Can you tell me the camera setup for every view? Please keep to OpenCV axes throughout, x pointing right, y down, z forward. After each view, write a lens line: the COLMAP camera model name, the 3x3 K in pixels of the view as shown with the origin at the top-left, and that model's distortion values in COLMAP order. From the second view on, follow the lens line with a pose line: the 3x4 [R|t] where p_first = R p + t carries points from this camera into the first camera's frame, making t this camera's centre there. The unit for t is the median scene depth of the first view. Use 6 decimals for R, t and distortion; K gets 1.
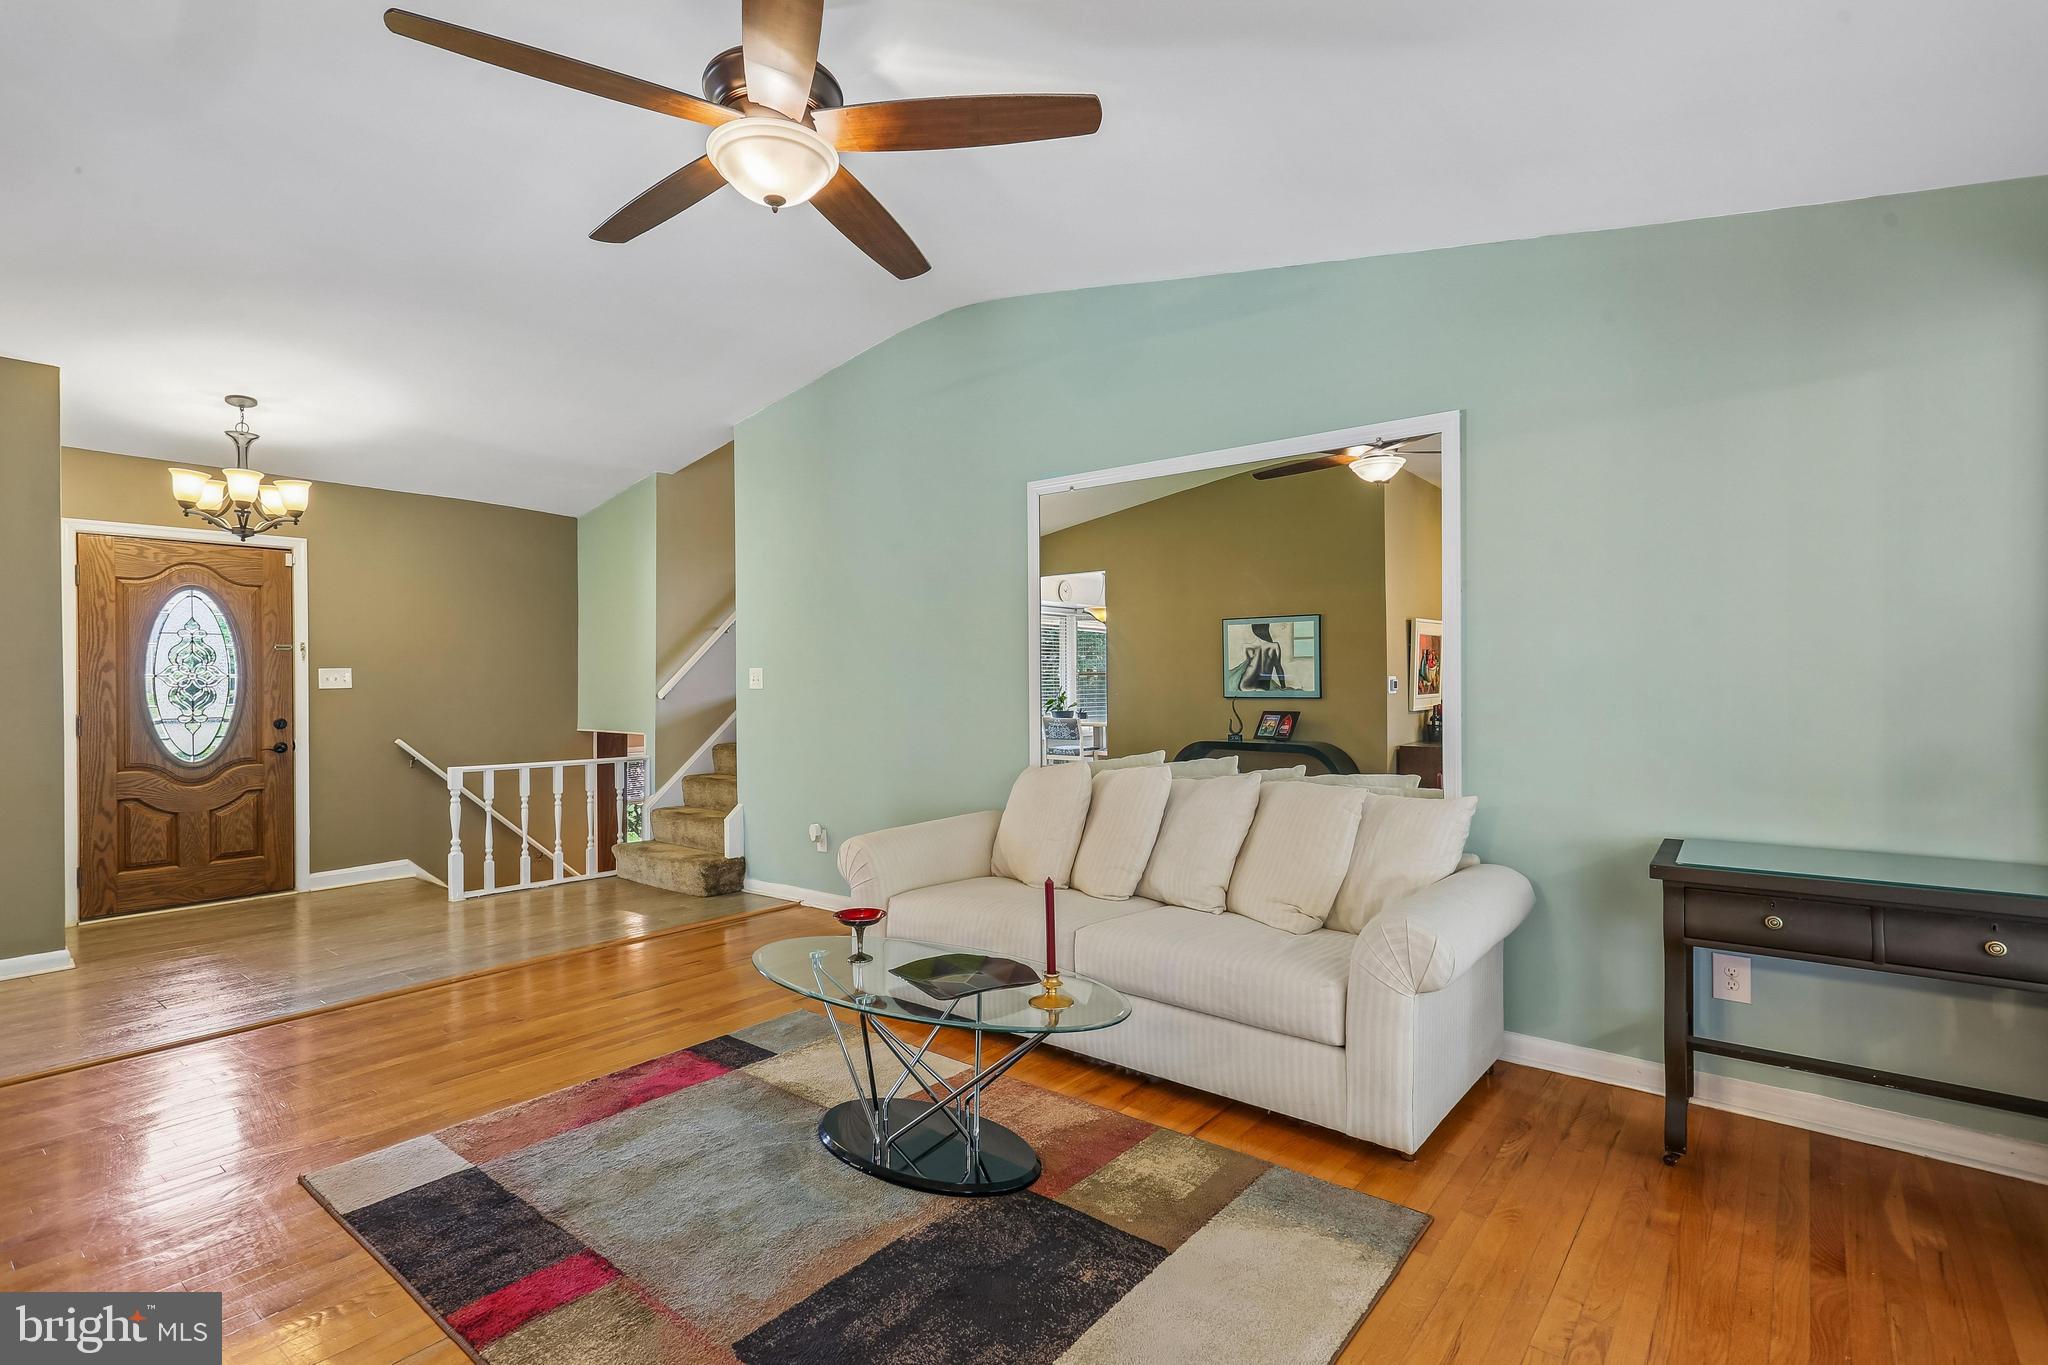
lens RADIAL K [[982.6, 0, 1024.0], [0, 982.6, 682.5], [0, 0, 1]] dist [-0.034792, 0.026123]
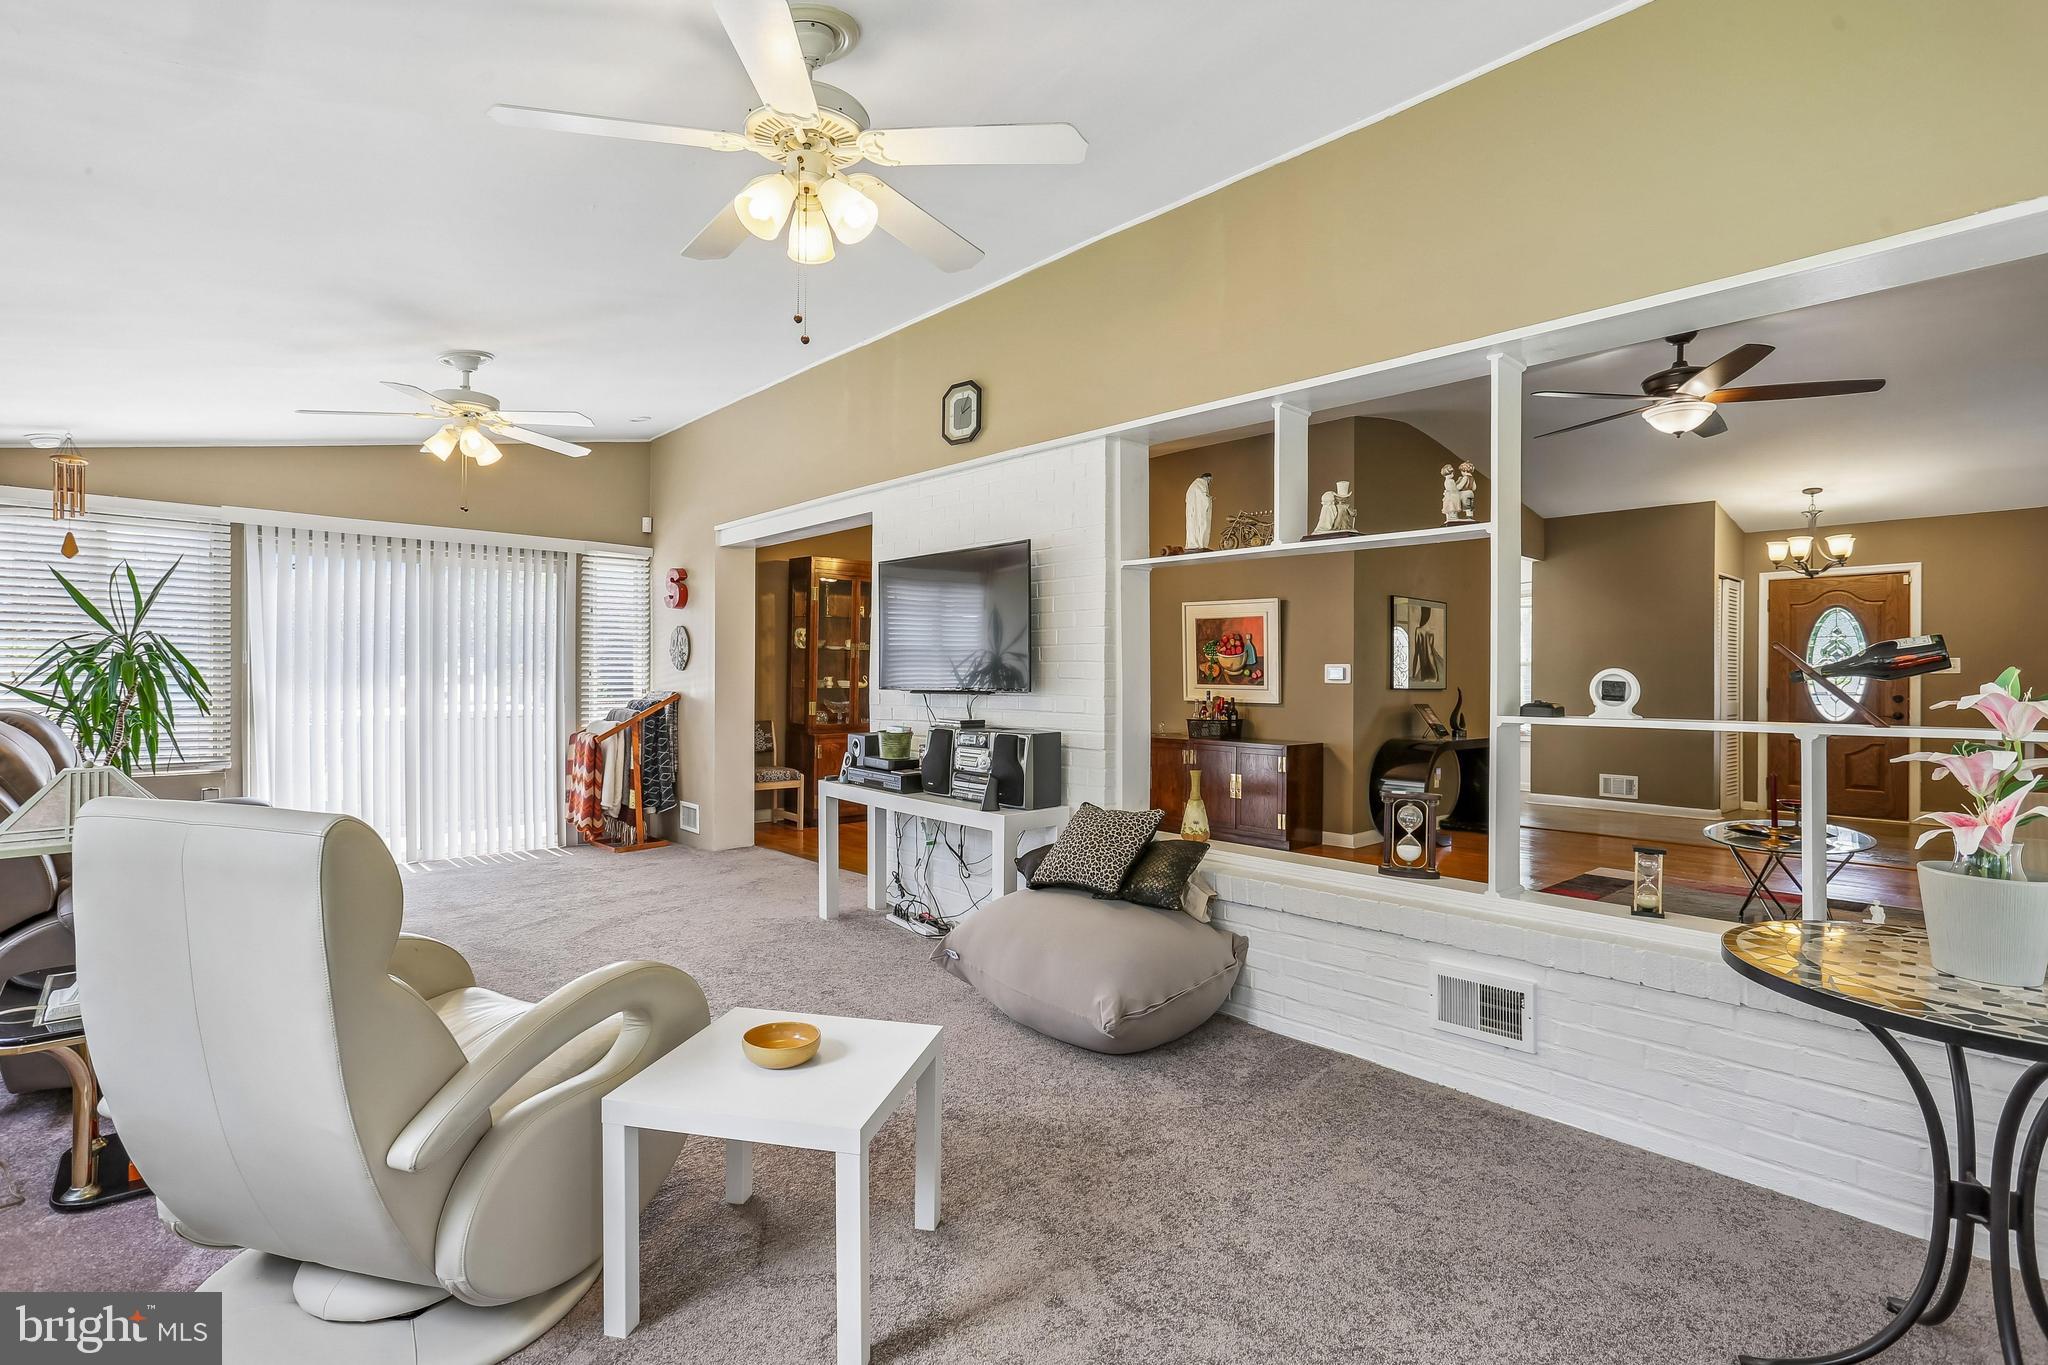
lens RADIAL K [[947.0, 0, 1024.0], [0, 947.0, 682.5], [0, 0, 1]] dist [0.002434, 0.000382]
pose [[-0.132938, 0.008290, -0.991090, 0.759762], [-0.012459, 0.999872, 0.010034, 0.022341], [0.991046, 0.013682, -0.132818, -0.059996]]
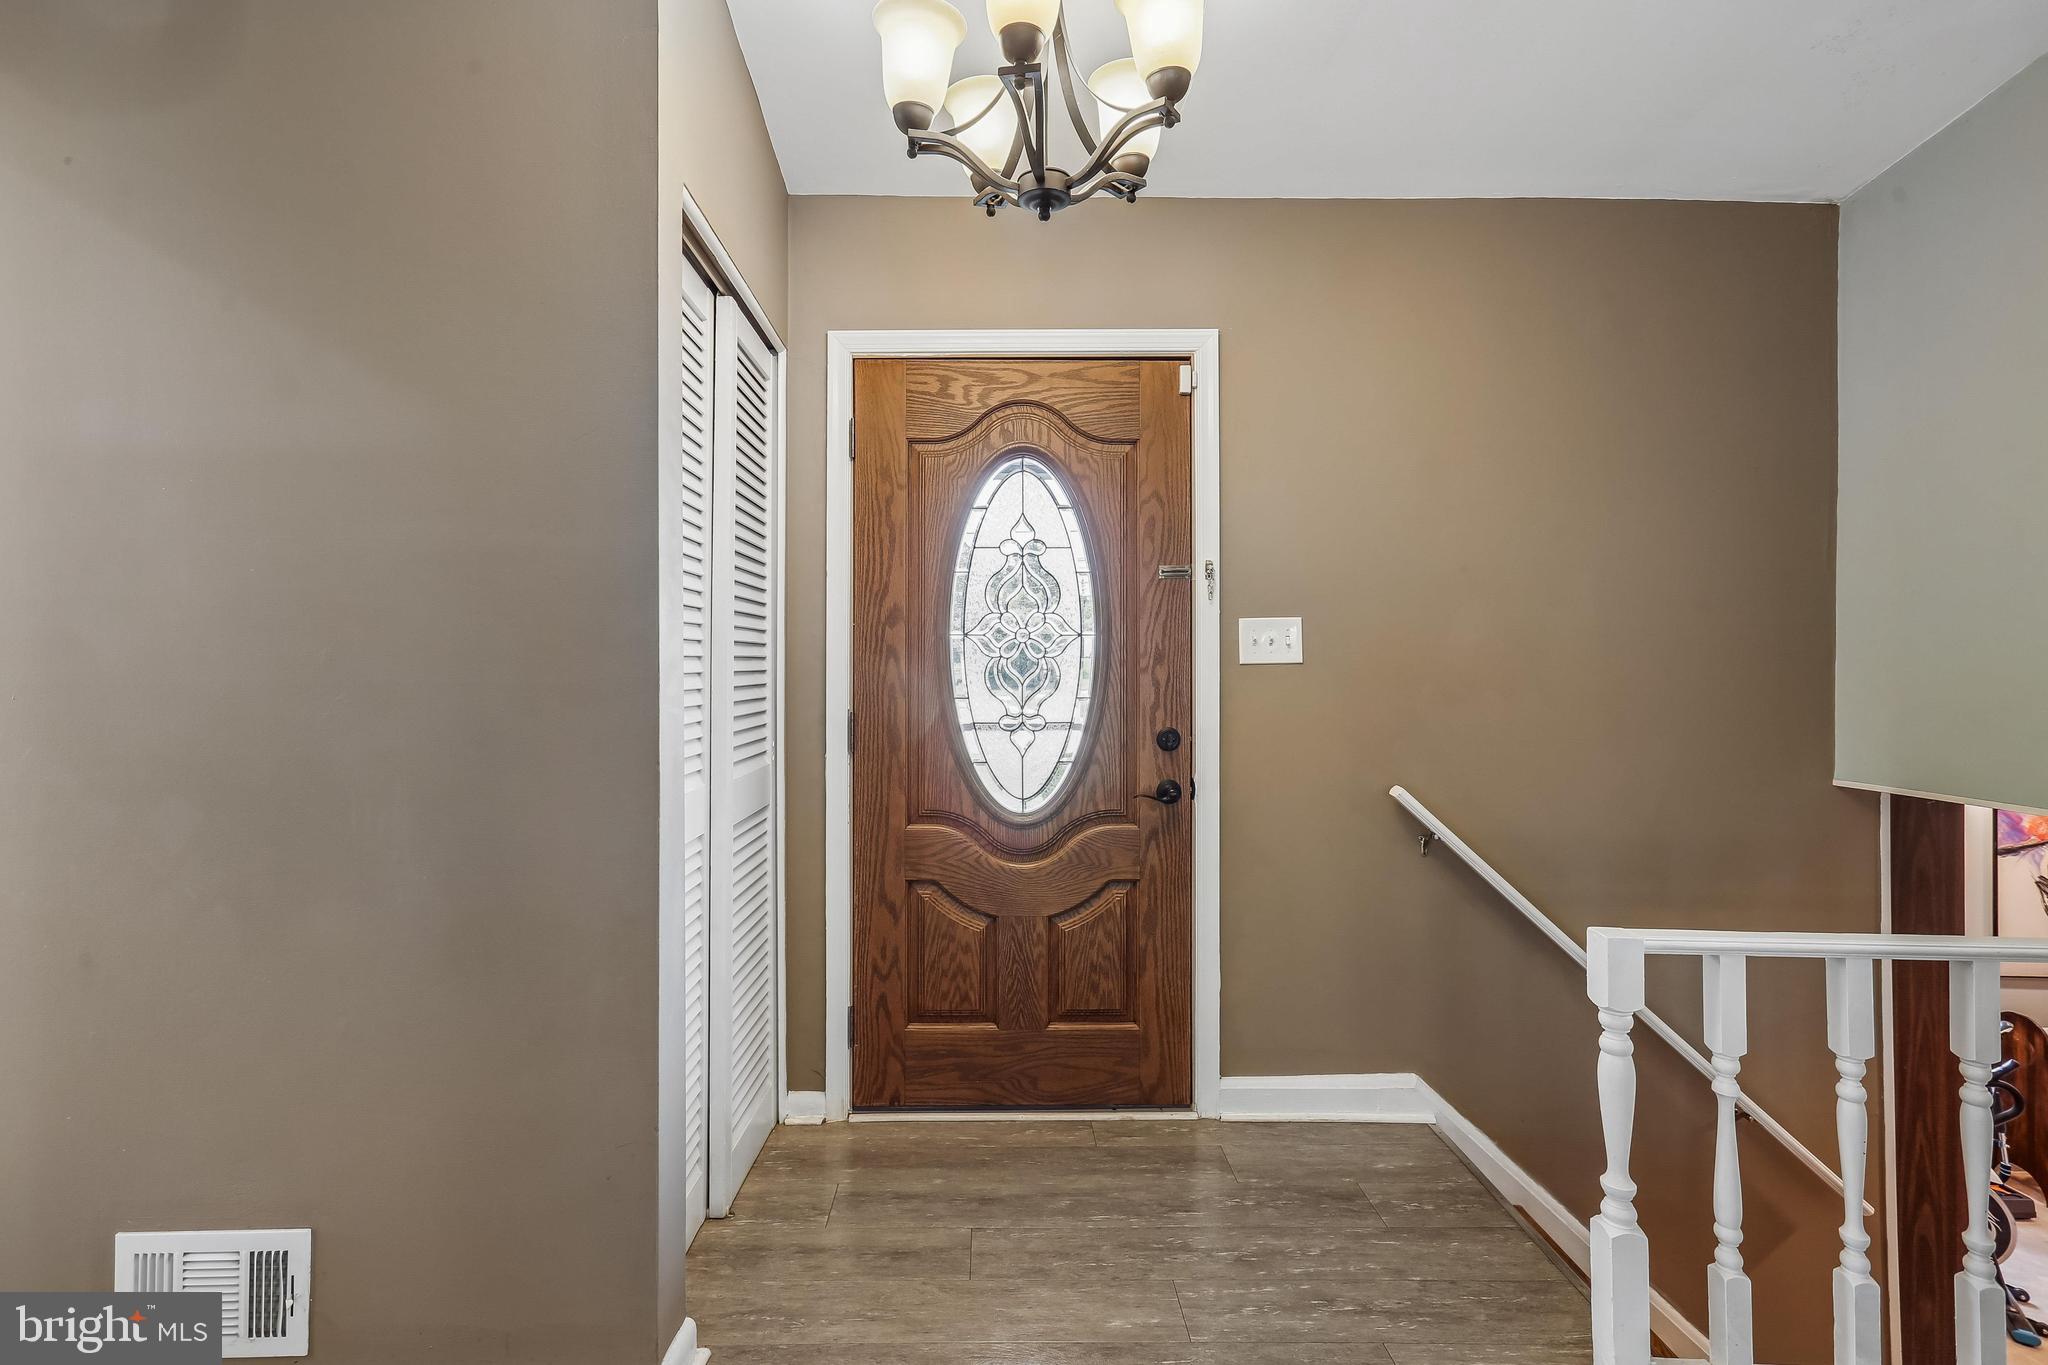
lens RADIAL K [[889.6, 0, 1018.3], [0, 889.6, 623.3], [0, 0, 1]] dist [-0.001024, 0.000097]
pose [[0.657992, -0.006411, -0.752998, -0.506901], [-0.008502, 0.999837, -0.015941, -0.005004], [0.752977, 0.016891, 0.657830, 0.684468]]
